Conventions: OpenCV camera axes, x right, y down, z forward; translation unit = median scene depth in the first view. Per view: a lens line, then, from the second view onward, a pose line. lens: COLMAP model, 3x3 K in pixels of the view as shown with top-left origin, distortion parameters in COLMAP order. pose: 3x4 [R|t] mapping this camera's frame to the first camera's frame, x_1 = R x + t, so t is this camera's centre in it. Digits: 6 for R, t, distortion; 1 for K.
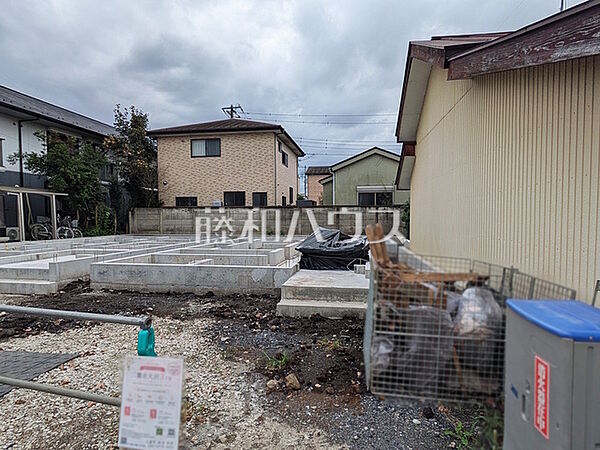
lens RADIAL K [[367.9, 0, 297.2], [0, 367.9, 235.1], [0, 0, 1]] dist [-0.001365, -0.000390]
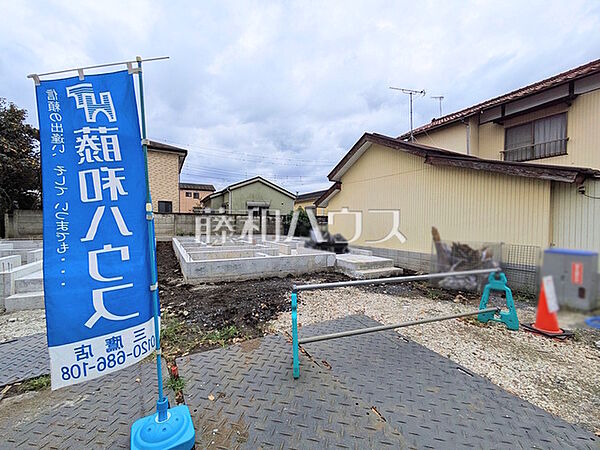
lens RADIAL K [[258.4, 0, 300.0], [0, 258.4, 225.0], [0, 0, 1]] dist [0.002191, 0.000249]
pose [[0.787984, 0.003309, 0.615687, -0.308834], [0.020217, 0.999307, -0.031246, -0.002332], [-0.615364, 0.037069, 0.787371, 0.062314]]
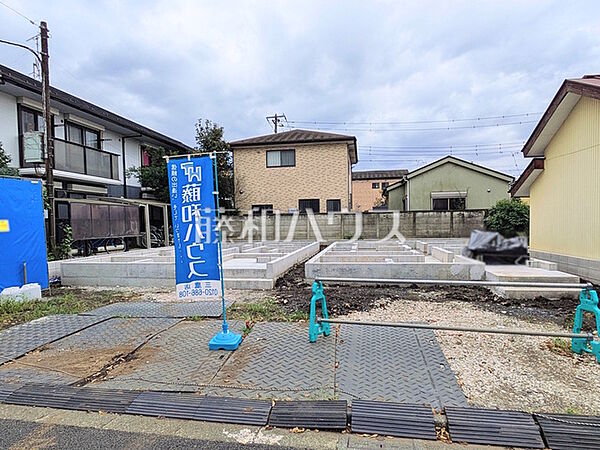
lens RADIAL K [[376.6, 0, 299.0], [0, 376.6, 237.9], [0, 0, 1]] dist [-0.002395, -0.001573]
pose [[0.999859, -0.016623, 0.002570, -0.230919], [0.016640, 0.999841, -0.006467, 0.000356], [-0.002462, 0.006509, 0.999976, -0.097543]]
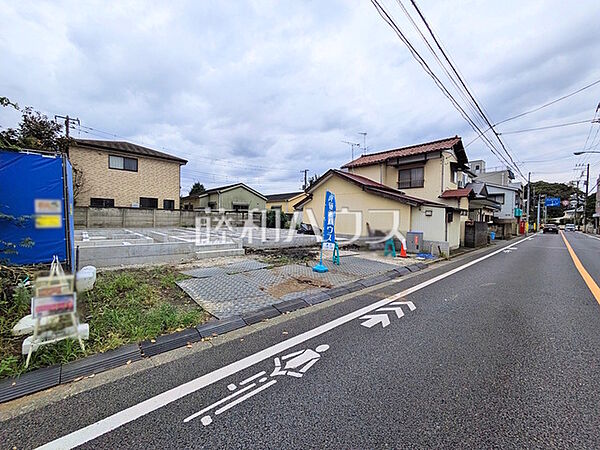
lens RADIAL K [[238.2, 0, 300.0], [0, 238.2, 225.0], [0, 0, 1]] dist [0.000960, 0.000085]
pose [[0.605219, -0.005648, 0.796039, -0.628790], [0.014675, 0.999884, -0.004063, 0.000484], [-0.795924, 0.014140, 0.605231, -0.040624]]
